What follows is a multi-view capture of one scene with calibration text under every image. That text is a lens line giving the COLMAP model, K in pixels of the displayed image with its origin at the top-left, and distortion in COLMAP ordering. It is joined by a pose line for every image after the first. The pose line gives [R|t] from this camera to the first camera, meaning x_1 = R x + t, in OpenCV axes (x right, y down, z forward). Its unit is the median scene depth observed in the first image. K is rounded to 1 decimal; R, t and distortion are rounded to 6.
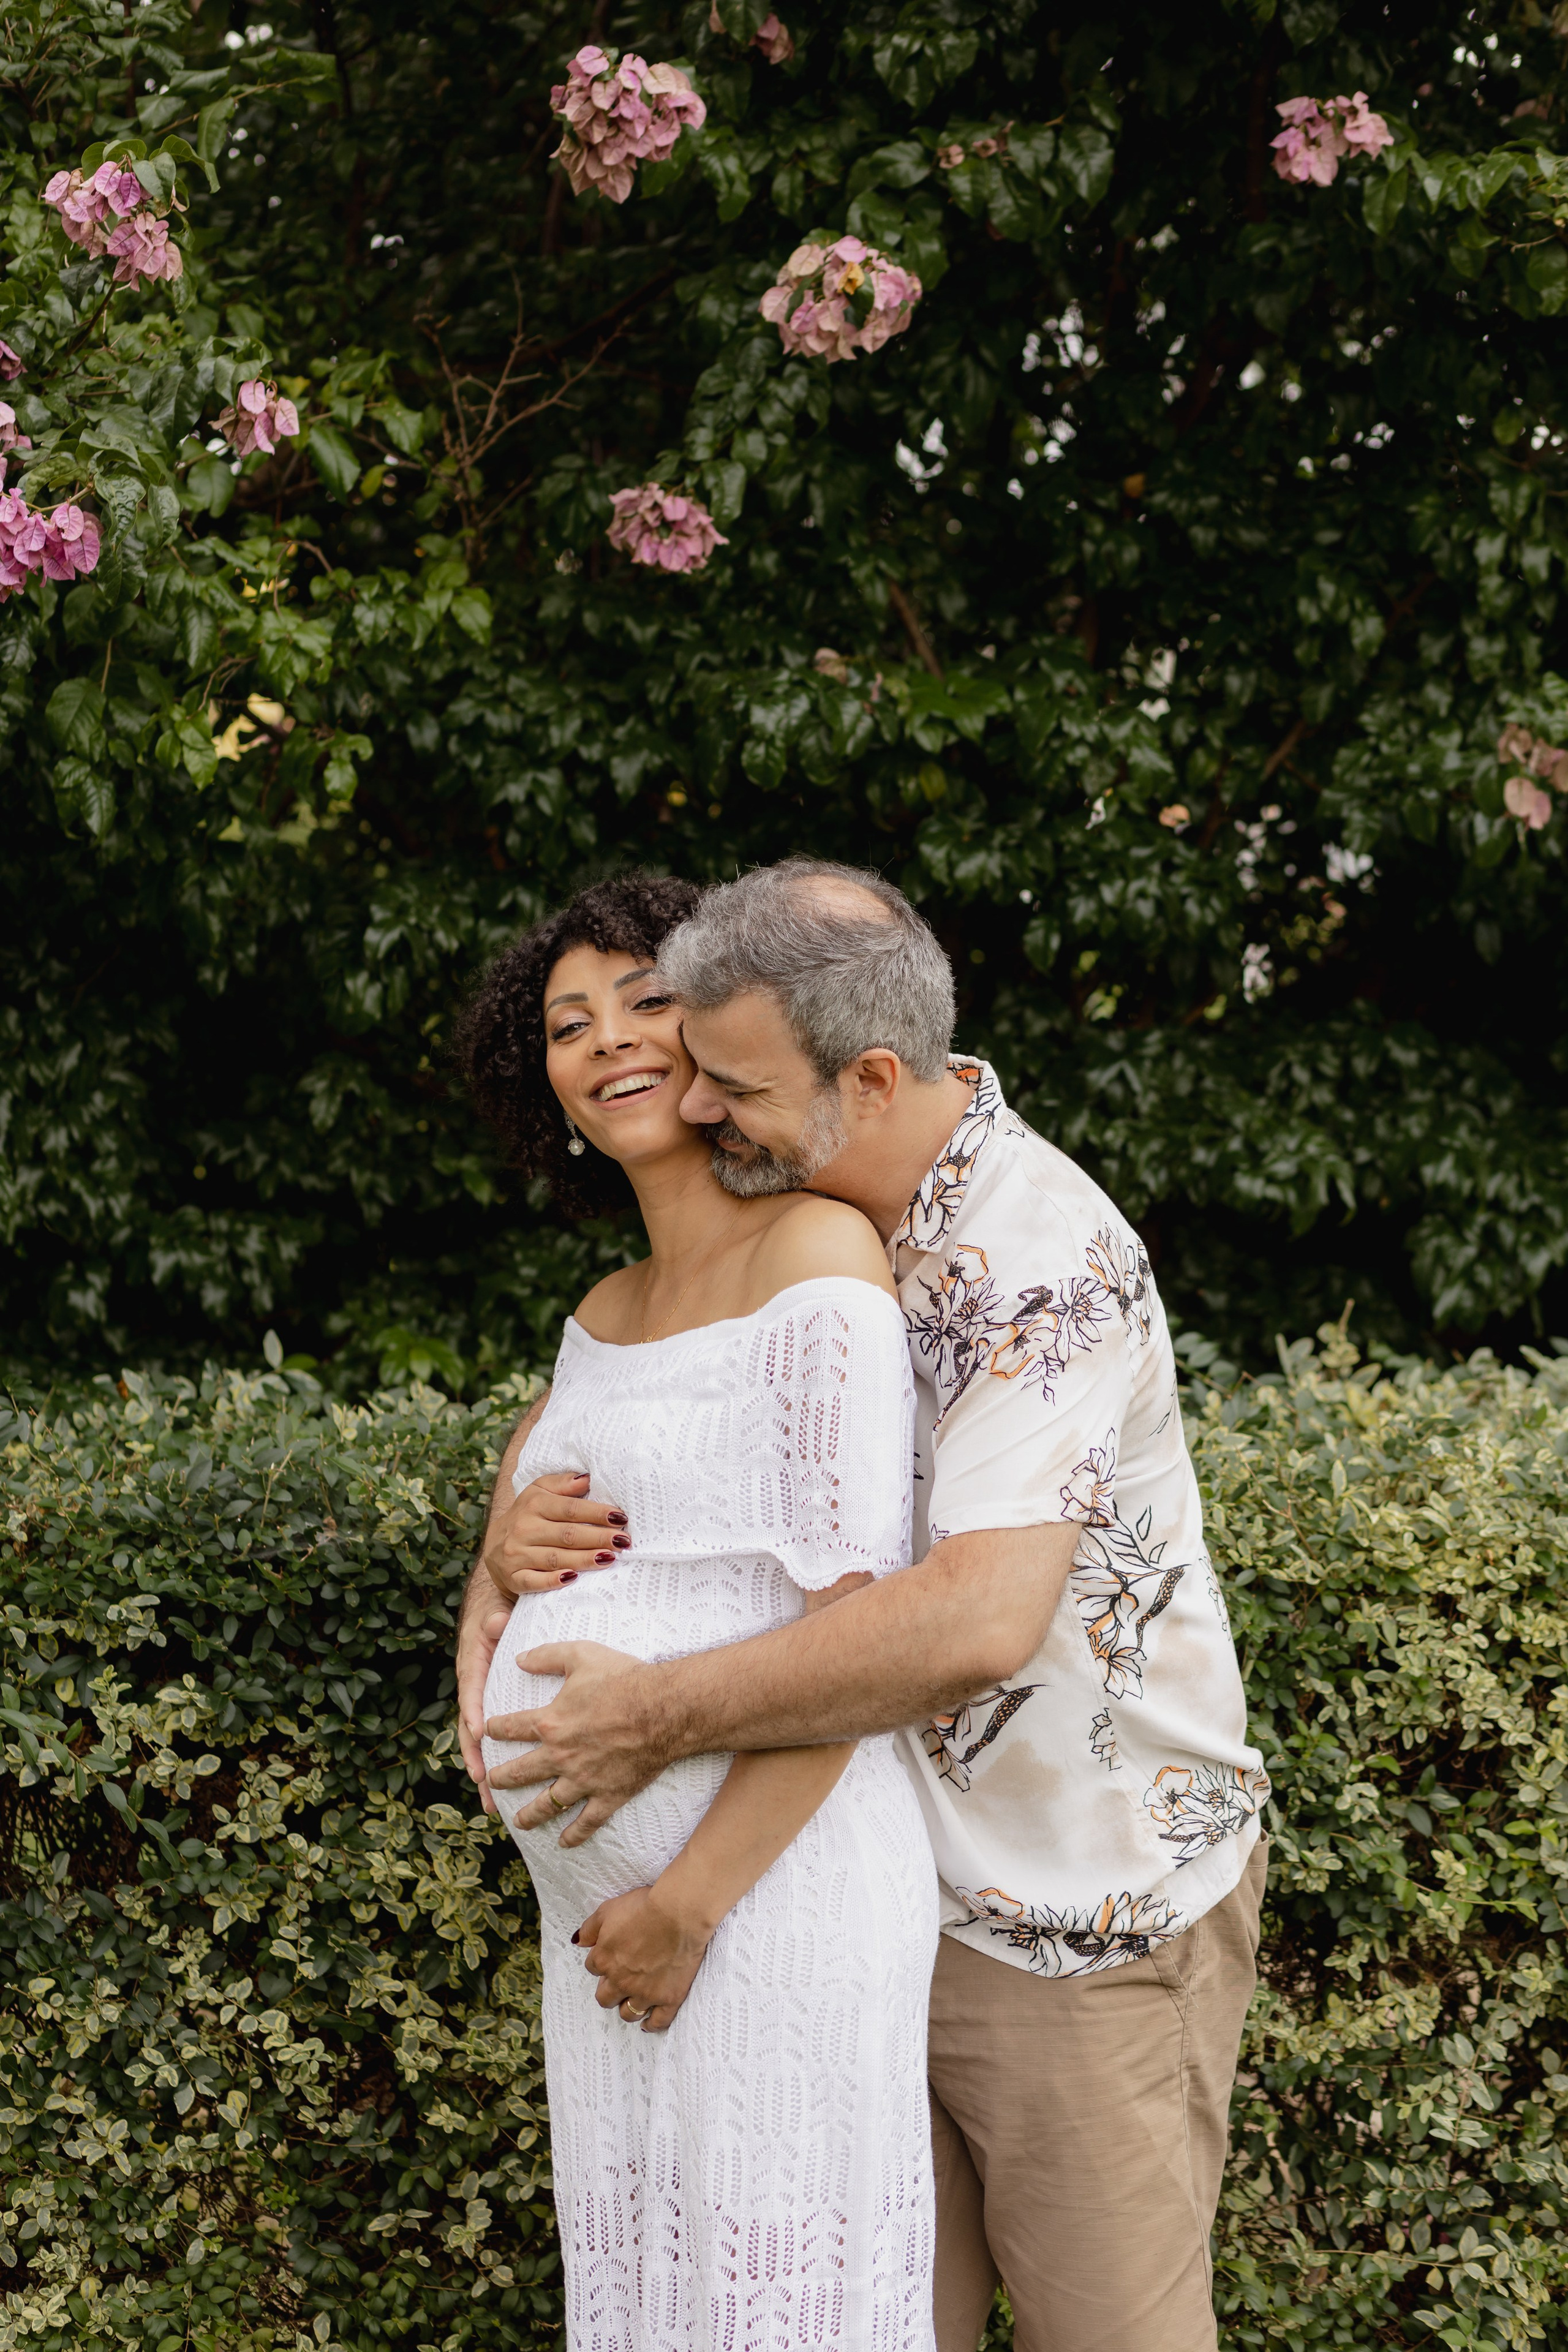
lens RADIAL K [[5685.0, 0, 783.9], [0, 5685.0, 1178.4], [0, 0, 1]] dist [0.066419, 0.176081]
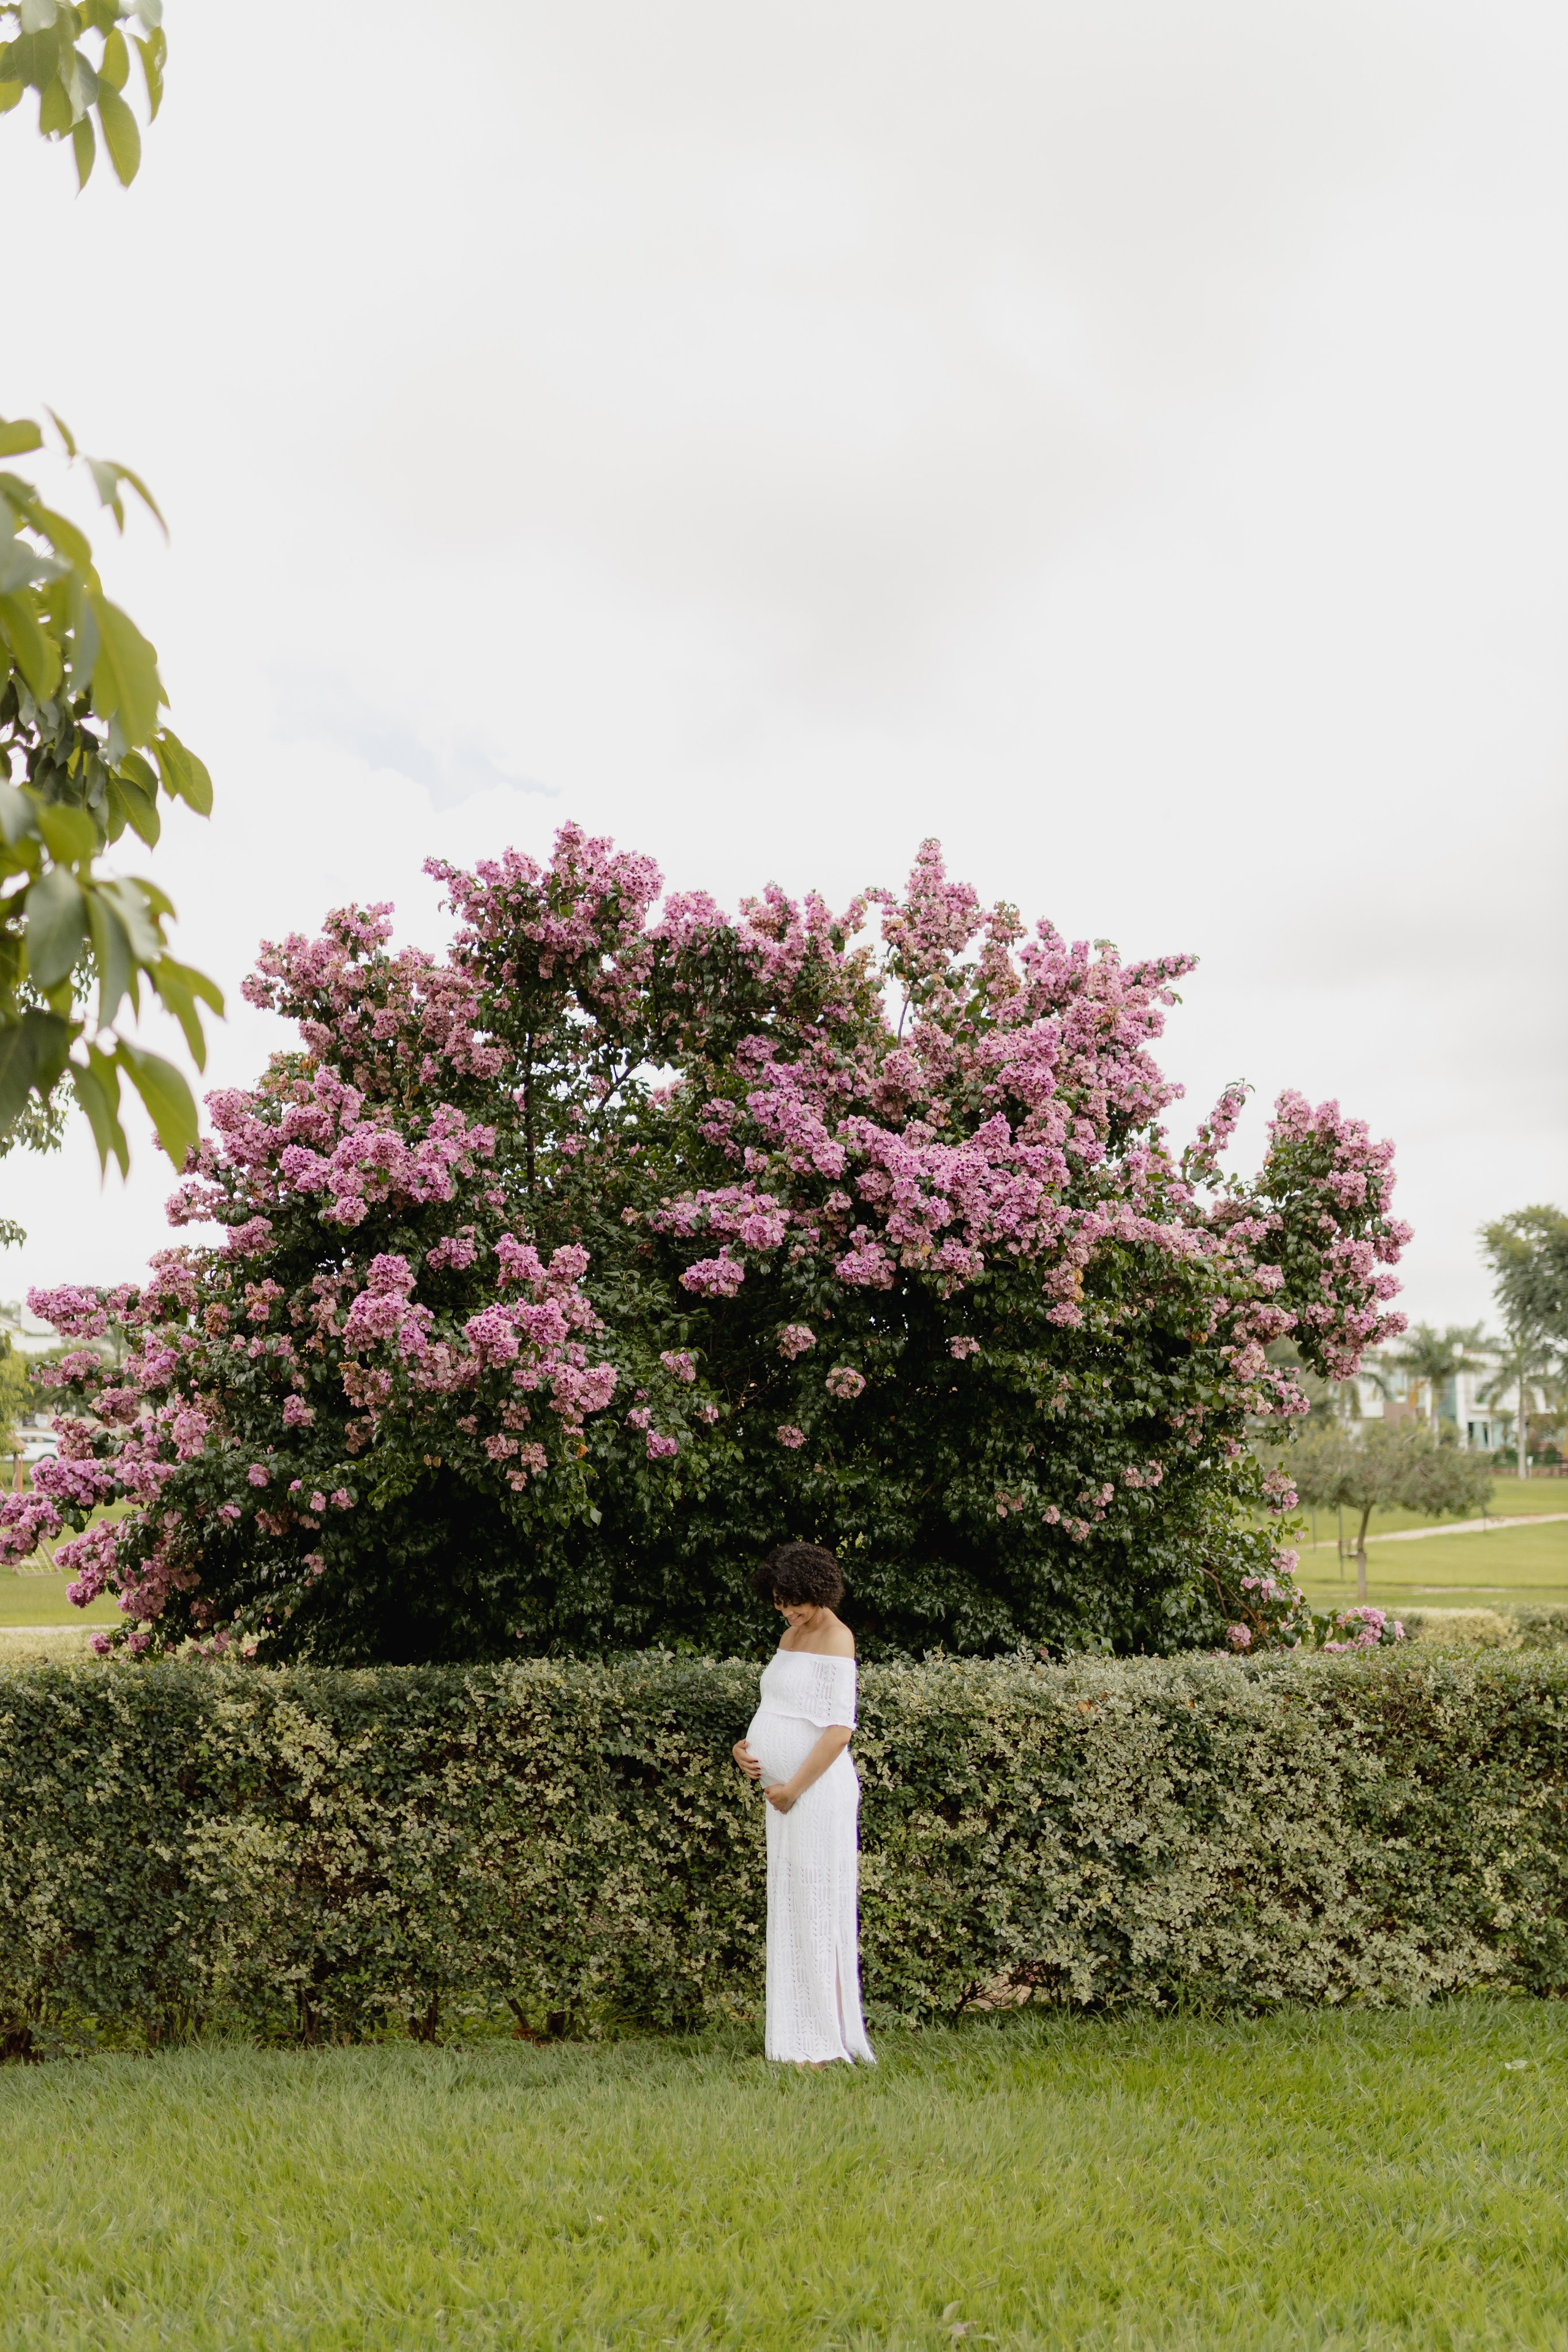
lens RADIAL K [[2224.3, 0, 788.0], [0, 2224.3, 1144.9], [0, 0, 1]] dist [-0.005628, 0.021932]
pose [[0.993206, 0.050621, 0.104783, -0.209707], [-0.030002, 0.981379, -0.189725, -0.020906], [-0.112436, 0.185293, 0.976230, -0.581398]]
